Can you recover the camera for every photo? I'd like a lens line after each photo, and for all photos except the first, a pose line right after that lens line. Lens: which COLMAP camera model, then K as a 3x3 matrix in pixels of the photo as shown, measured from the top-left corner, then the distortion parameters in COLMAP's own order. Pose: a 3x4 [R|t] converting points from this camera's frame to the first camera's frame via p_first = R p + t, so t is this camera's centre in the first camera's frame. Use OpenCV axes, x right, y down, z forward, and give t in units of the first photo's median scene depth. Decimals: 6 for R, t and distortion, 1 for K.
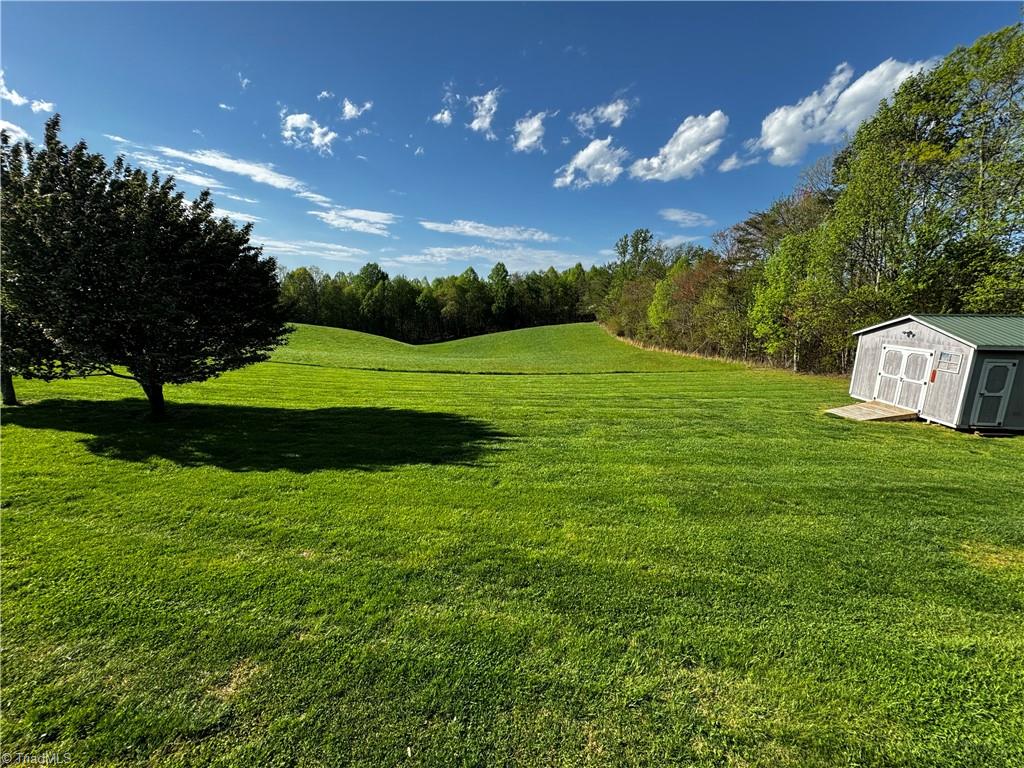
lens RADIAL K [[406.8, 0, 509.9], [0, 406.8, 380.9], [0, 0, 1]] dist [-0.003025, 0.000225]
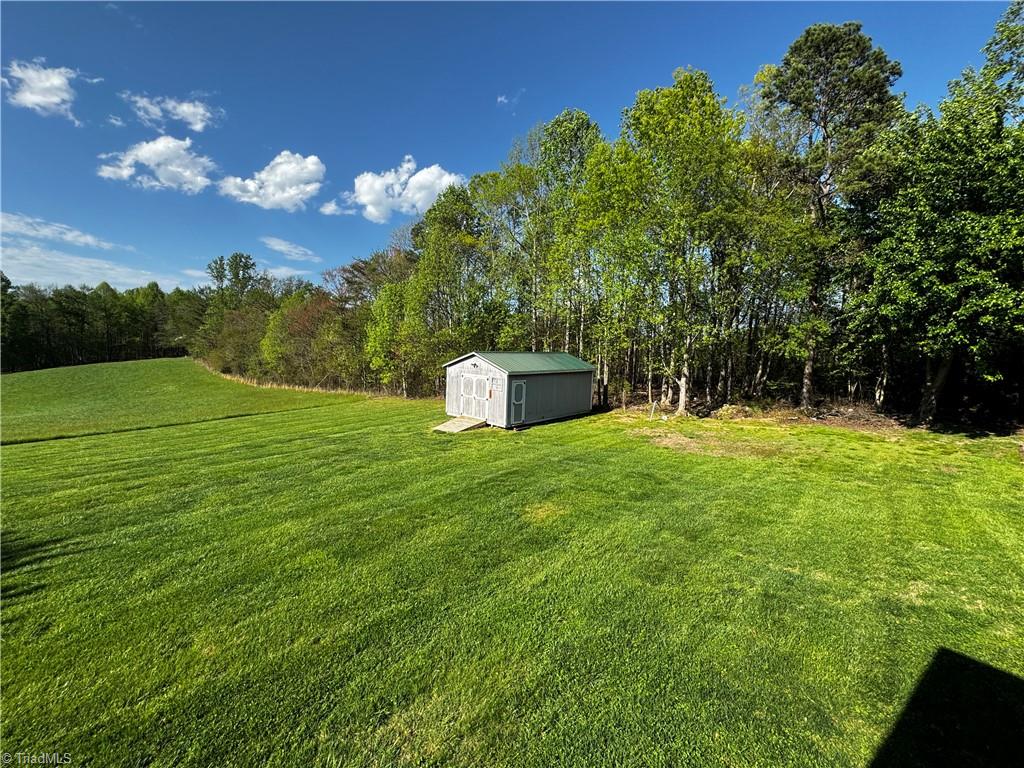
lens RADIAL K [[406.8, 0, 511.0], [0, 406.8, 384.1], [0, 0, 1]] dist [-0.003025, 0.000225]
pose [[0.637770, -0.063212, 0.767628, -0.014944], [0.118565, 0.992805, -0.016753, -0.012245], [-0.761046, 0.101699, 0.640676, 0.011711]]
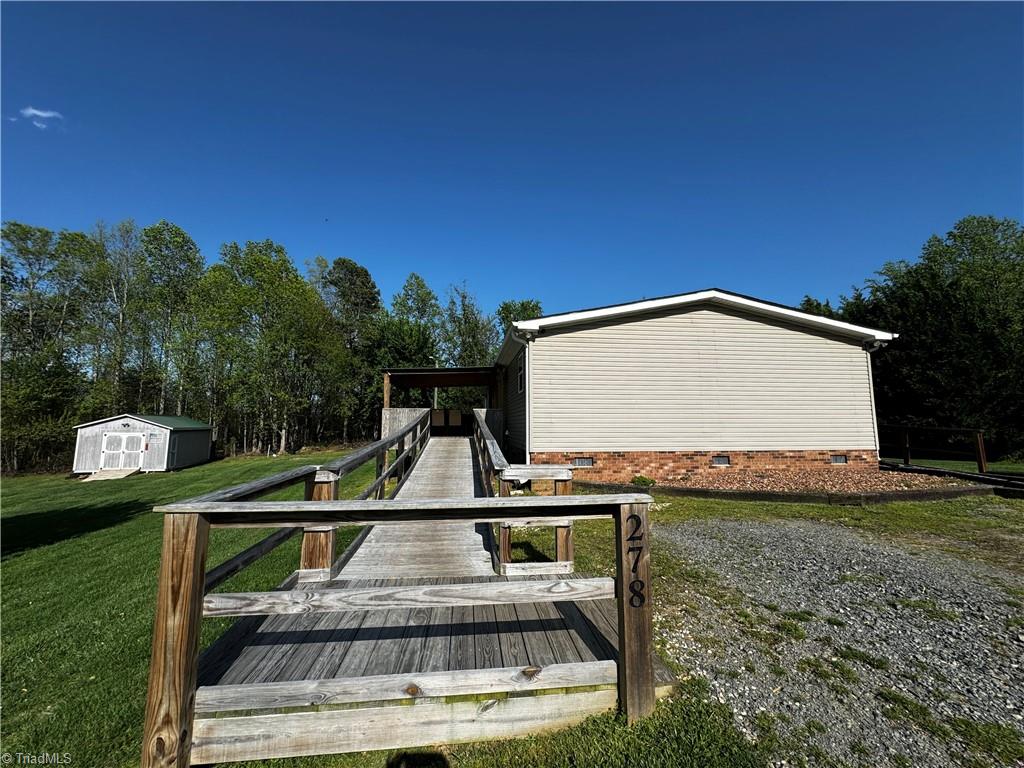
lens RADIAL K [[406.8, 0, 512.1], [0, 406.8, 381.6], [0, 0, 1]] dist [-0.003025, 0.000225]
pose [[-0.392803, 0.084483, 0.915734, -1.122444], [0.160411, 0.986800, -0.022231, 0.002228], [-0.905524, 0.138161, -0.401170, 0.169255]]
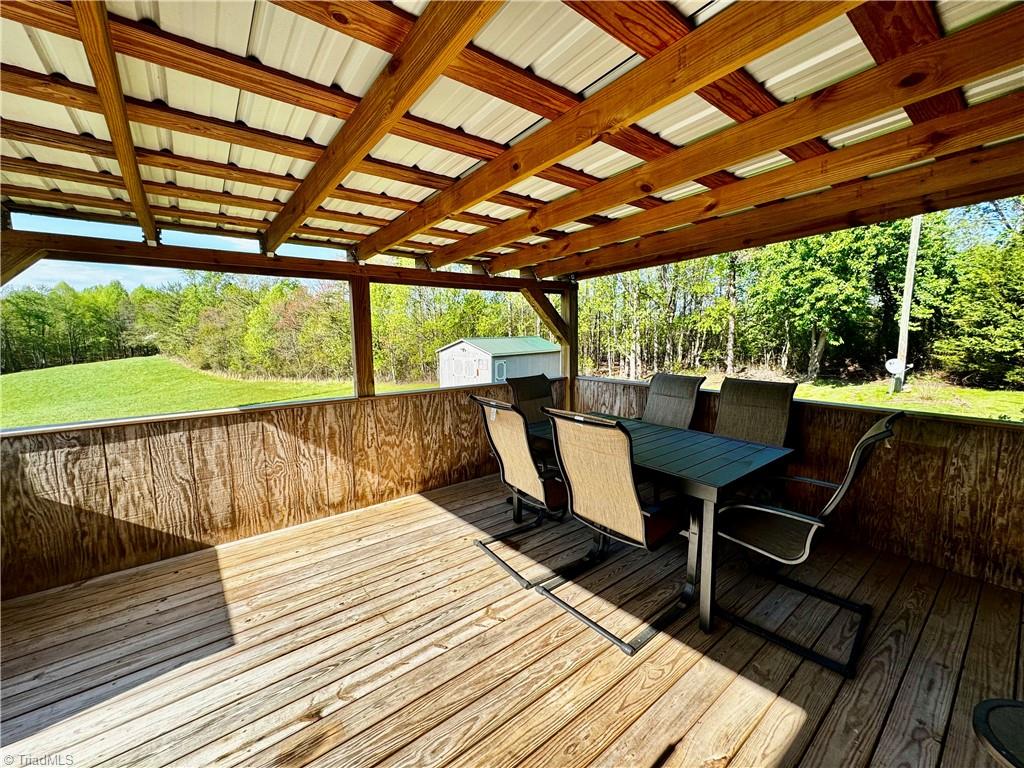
lens RADIAL K [[406.8, 0, 513.4], [0, 406.8, 383.8], [0, 0, 1]] dist [-0.003025, 0.000225]
pose [[0.578939, -0.115588, 0.807136, -0.256351], [0.161083, 0.986605, 0.025749, 0.013706], [-0.799301, 0.115109, 0.589804, -0.140005]]
